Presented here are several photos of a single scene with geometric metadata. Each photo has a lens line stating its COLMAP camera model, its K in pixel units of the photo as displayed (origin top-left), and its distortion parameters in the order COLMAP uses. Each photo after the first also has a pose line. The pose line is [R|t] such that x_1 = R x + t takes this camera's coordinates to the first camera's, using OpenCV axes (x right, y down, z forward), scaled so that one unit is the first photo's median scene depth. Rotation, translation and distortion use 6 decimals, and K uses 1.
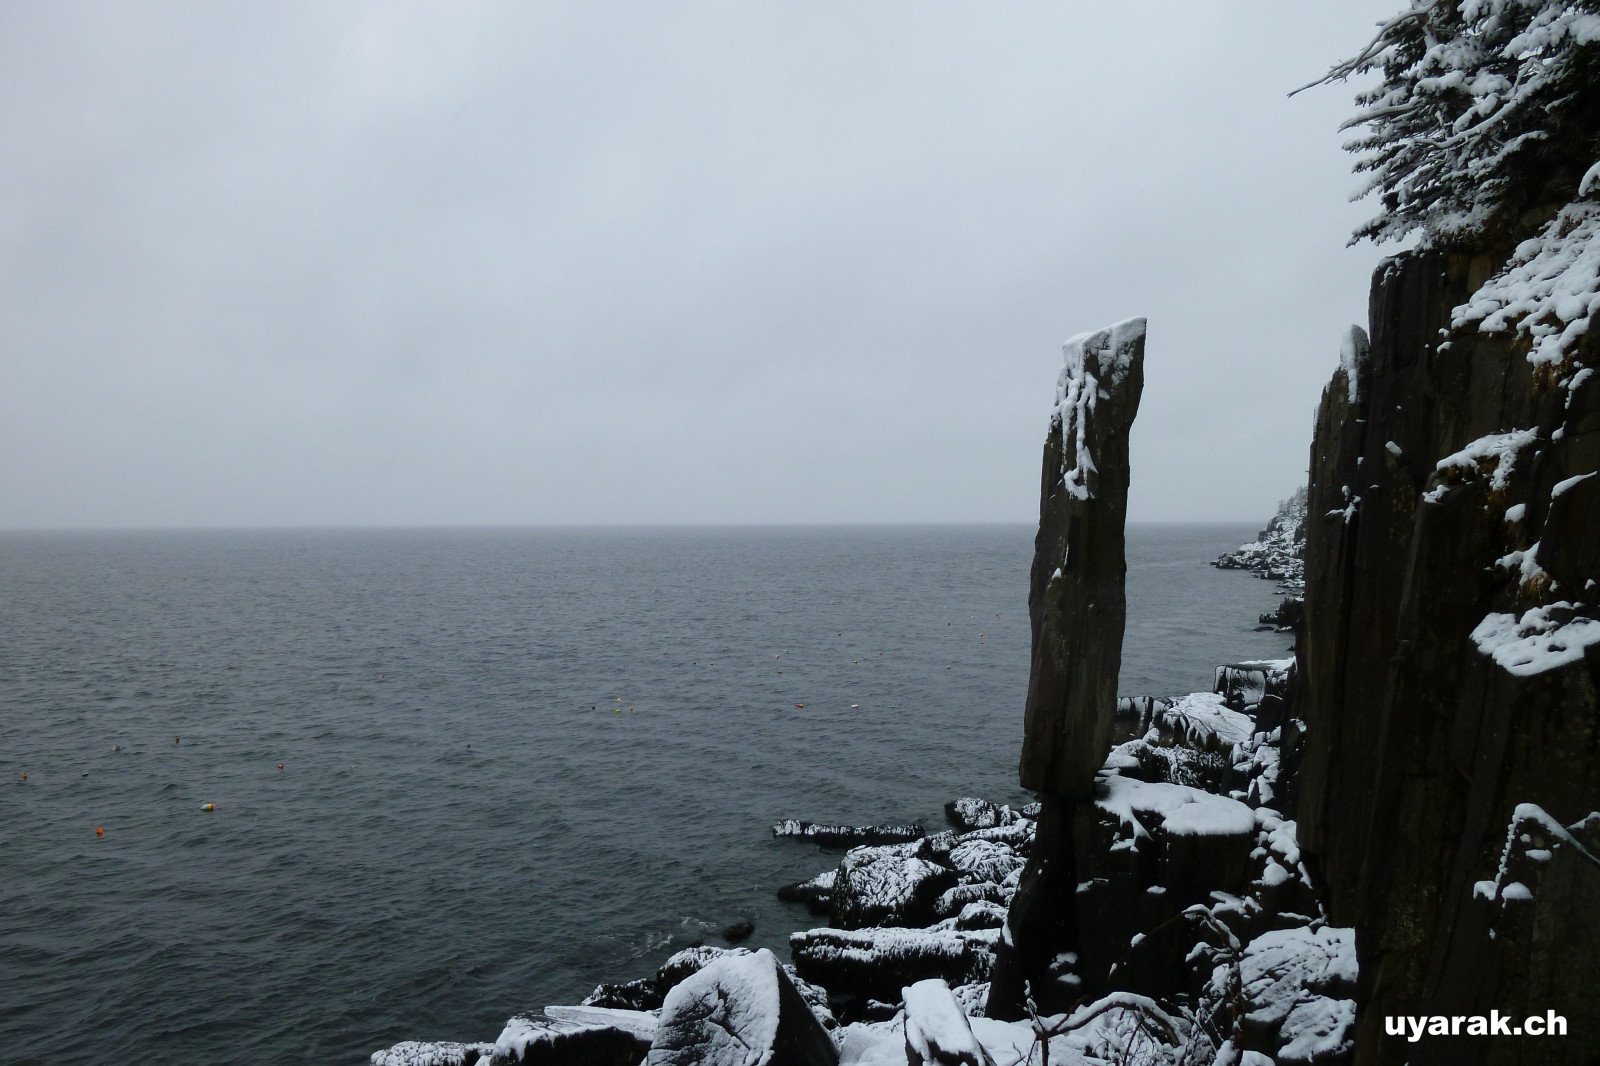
lens RADIAL K [[1195.3, 0, 805.0], [0, 1195.3, 544.0], [0, 0, 1]] dist [-0.037356, 0.023290]
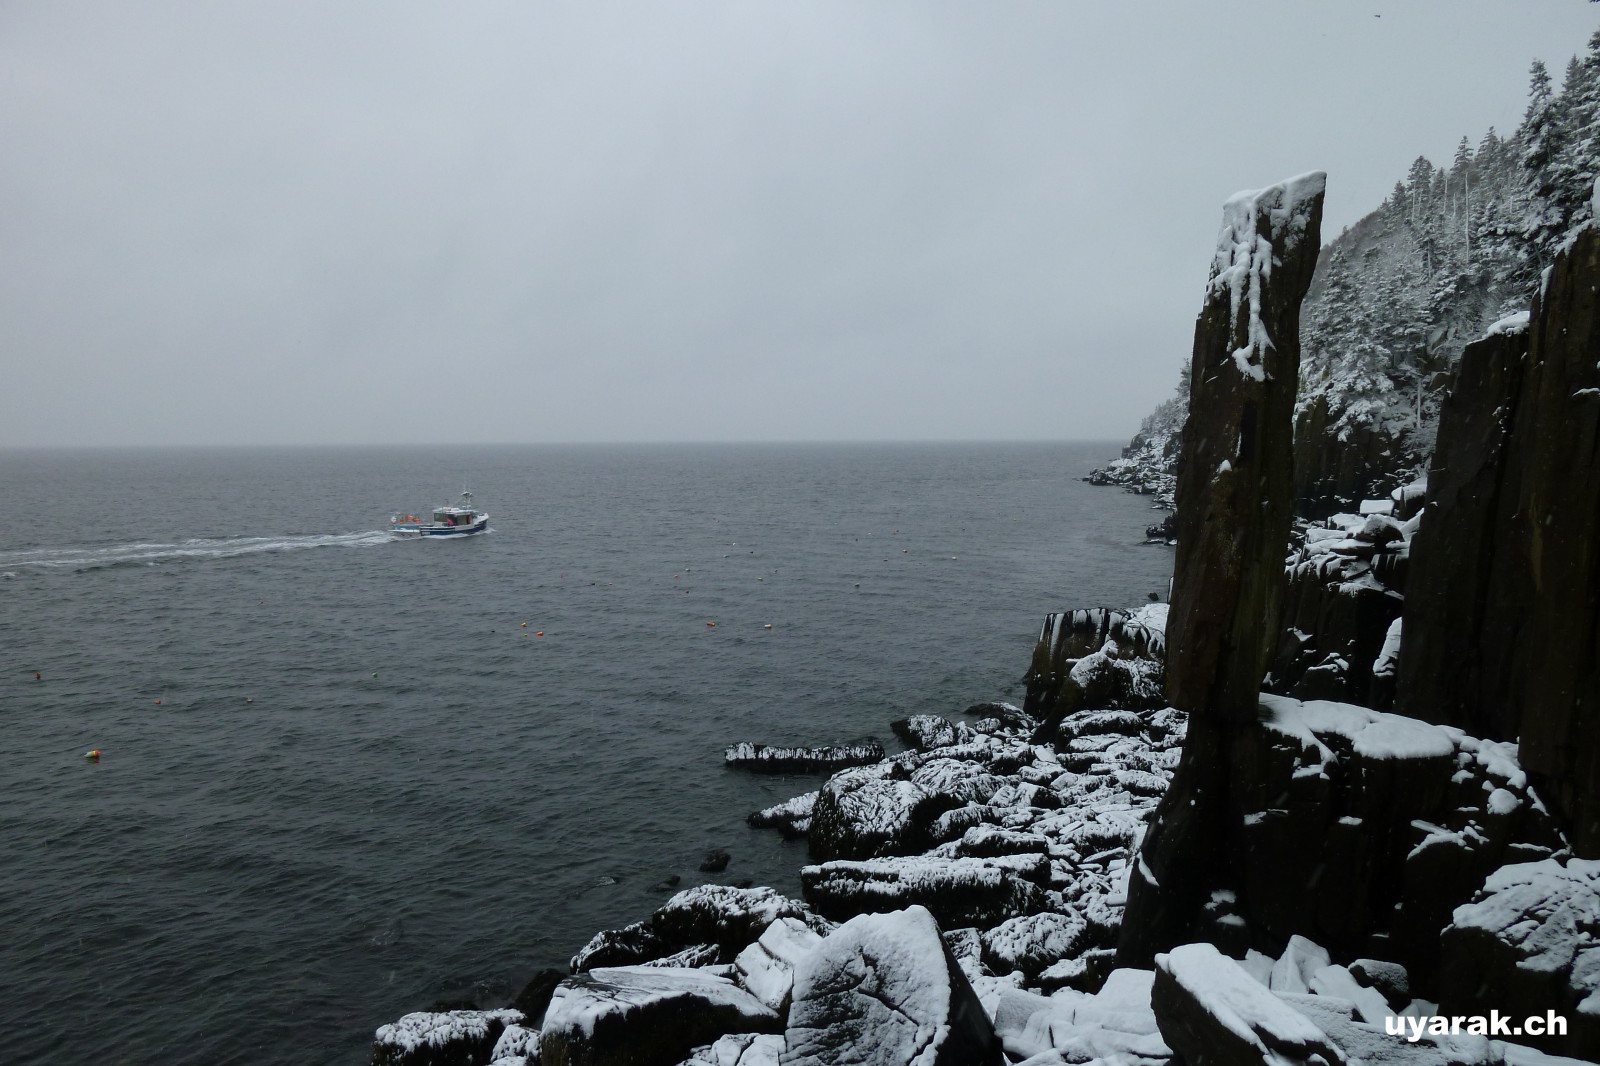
lens RADIAL K [[1195.3, 0, 803.4], [0, 1195.3, 540.2], [0, 0, 1]] dist [-0.037356, 0.023290]
pose [[0.994068, -0.009751, 0.108321, -0.187811], [0.002679, 0.997866, 0.065244, 0.020635], [-0.108726, -0.064567, 0.991973, 0.163251]]
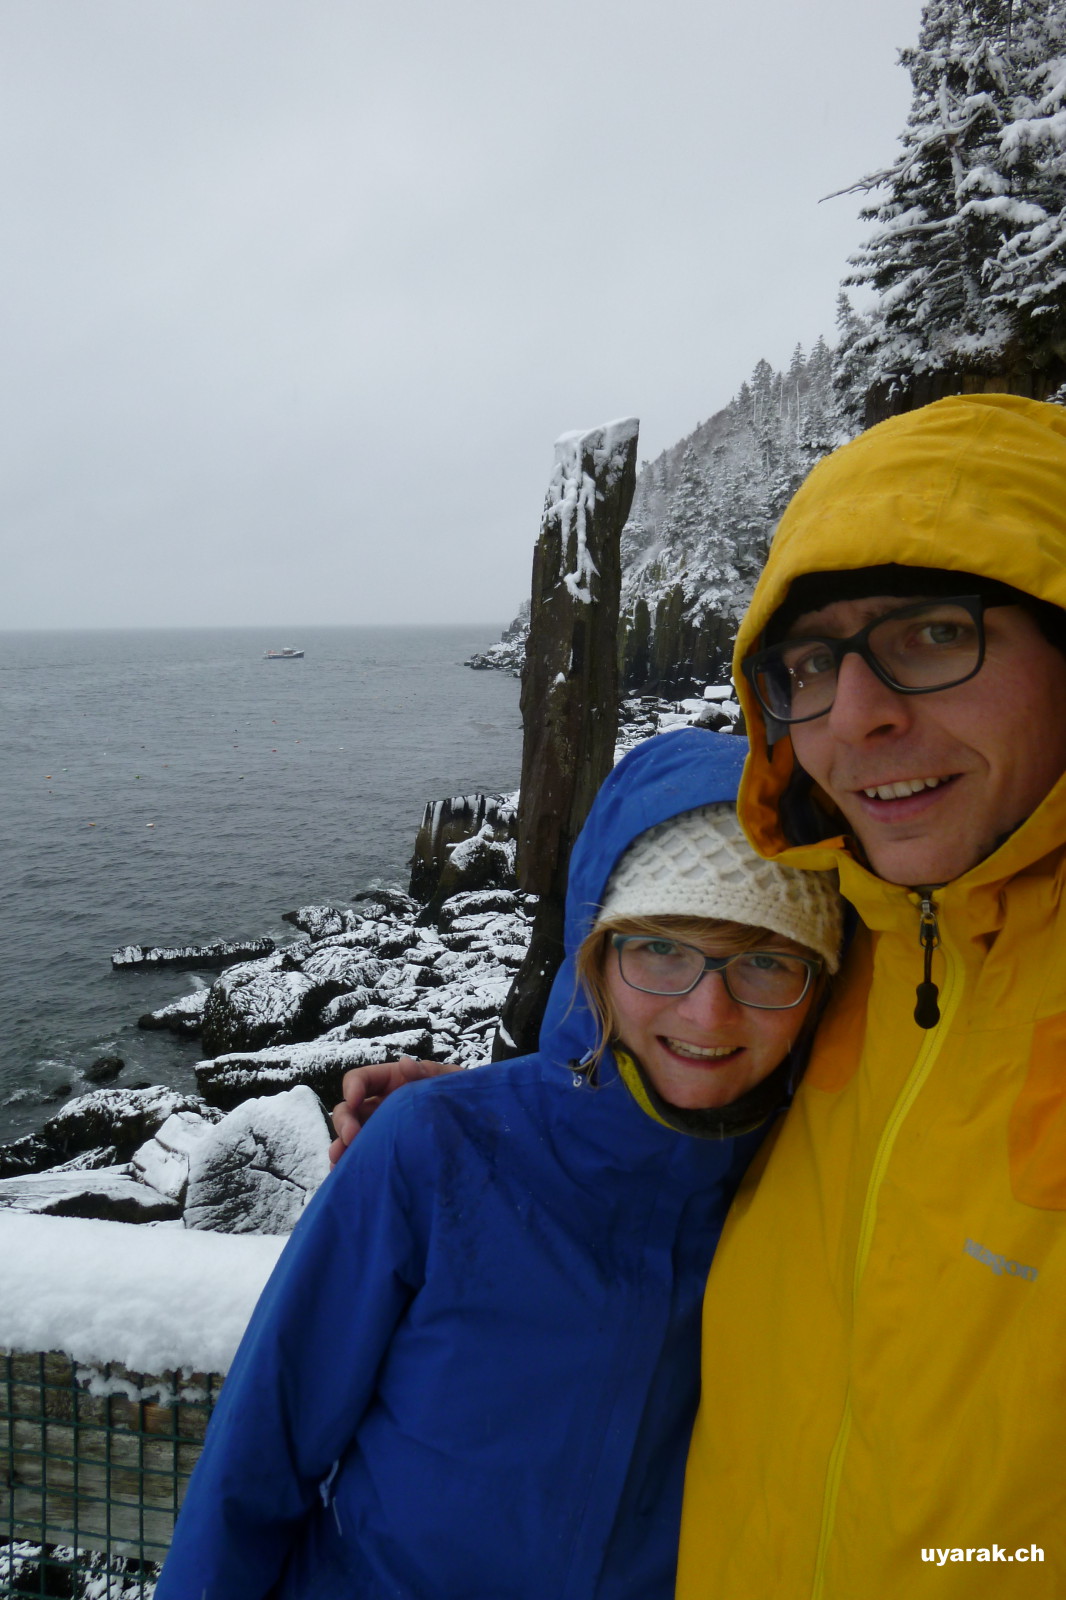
lens RADIAL K [[1195.3, 0, 522.9], [0, 1195.3, 804.9], [0, 0, 1]] dist [-0.037356, 0.023290]
pose [[0.926102, -0.062027, 0.372139, -0.191210], [0.012807, 0.990992, 0.133304, -0.003959], [-0.377056, -0.118687, 0.918554, 0.084237]]
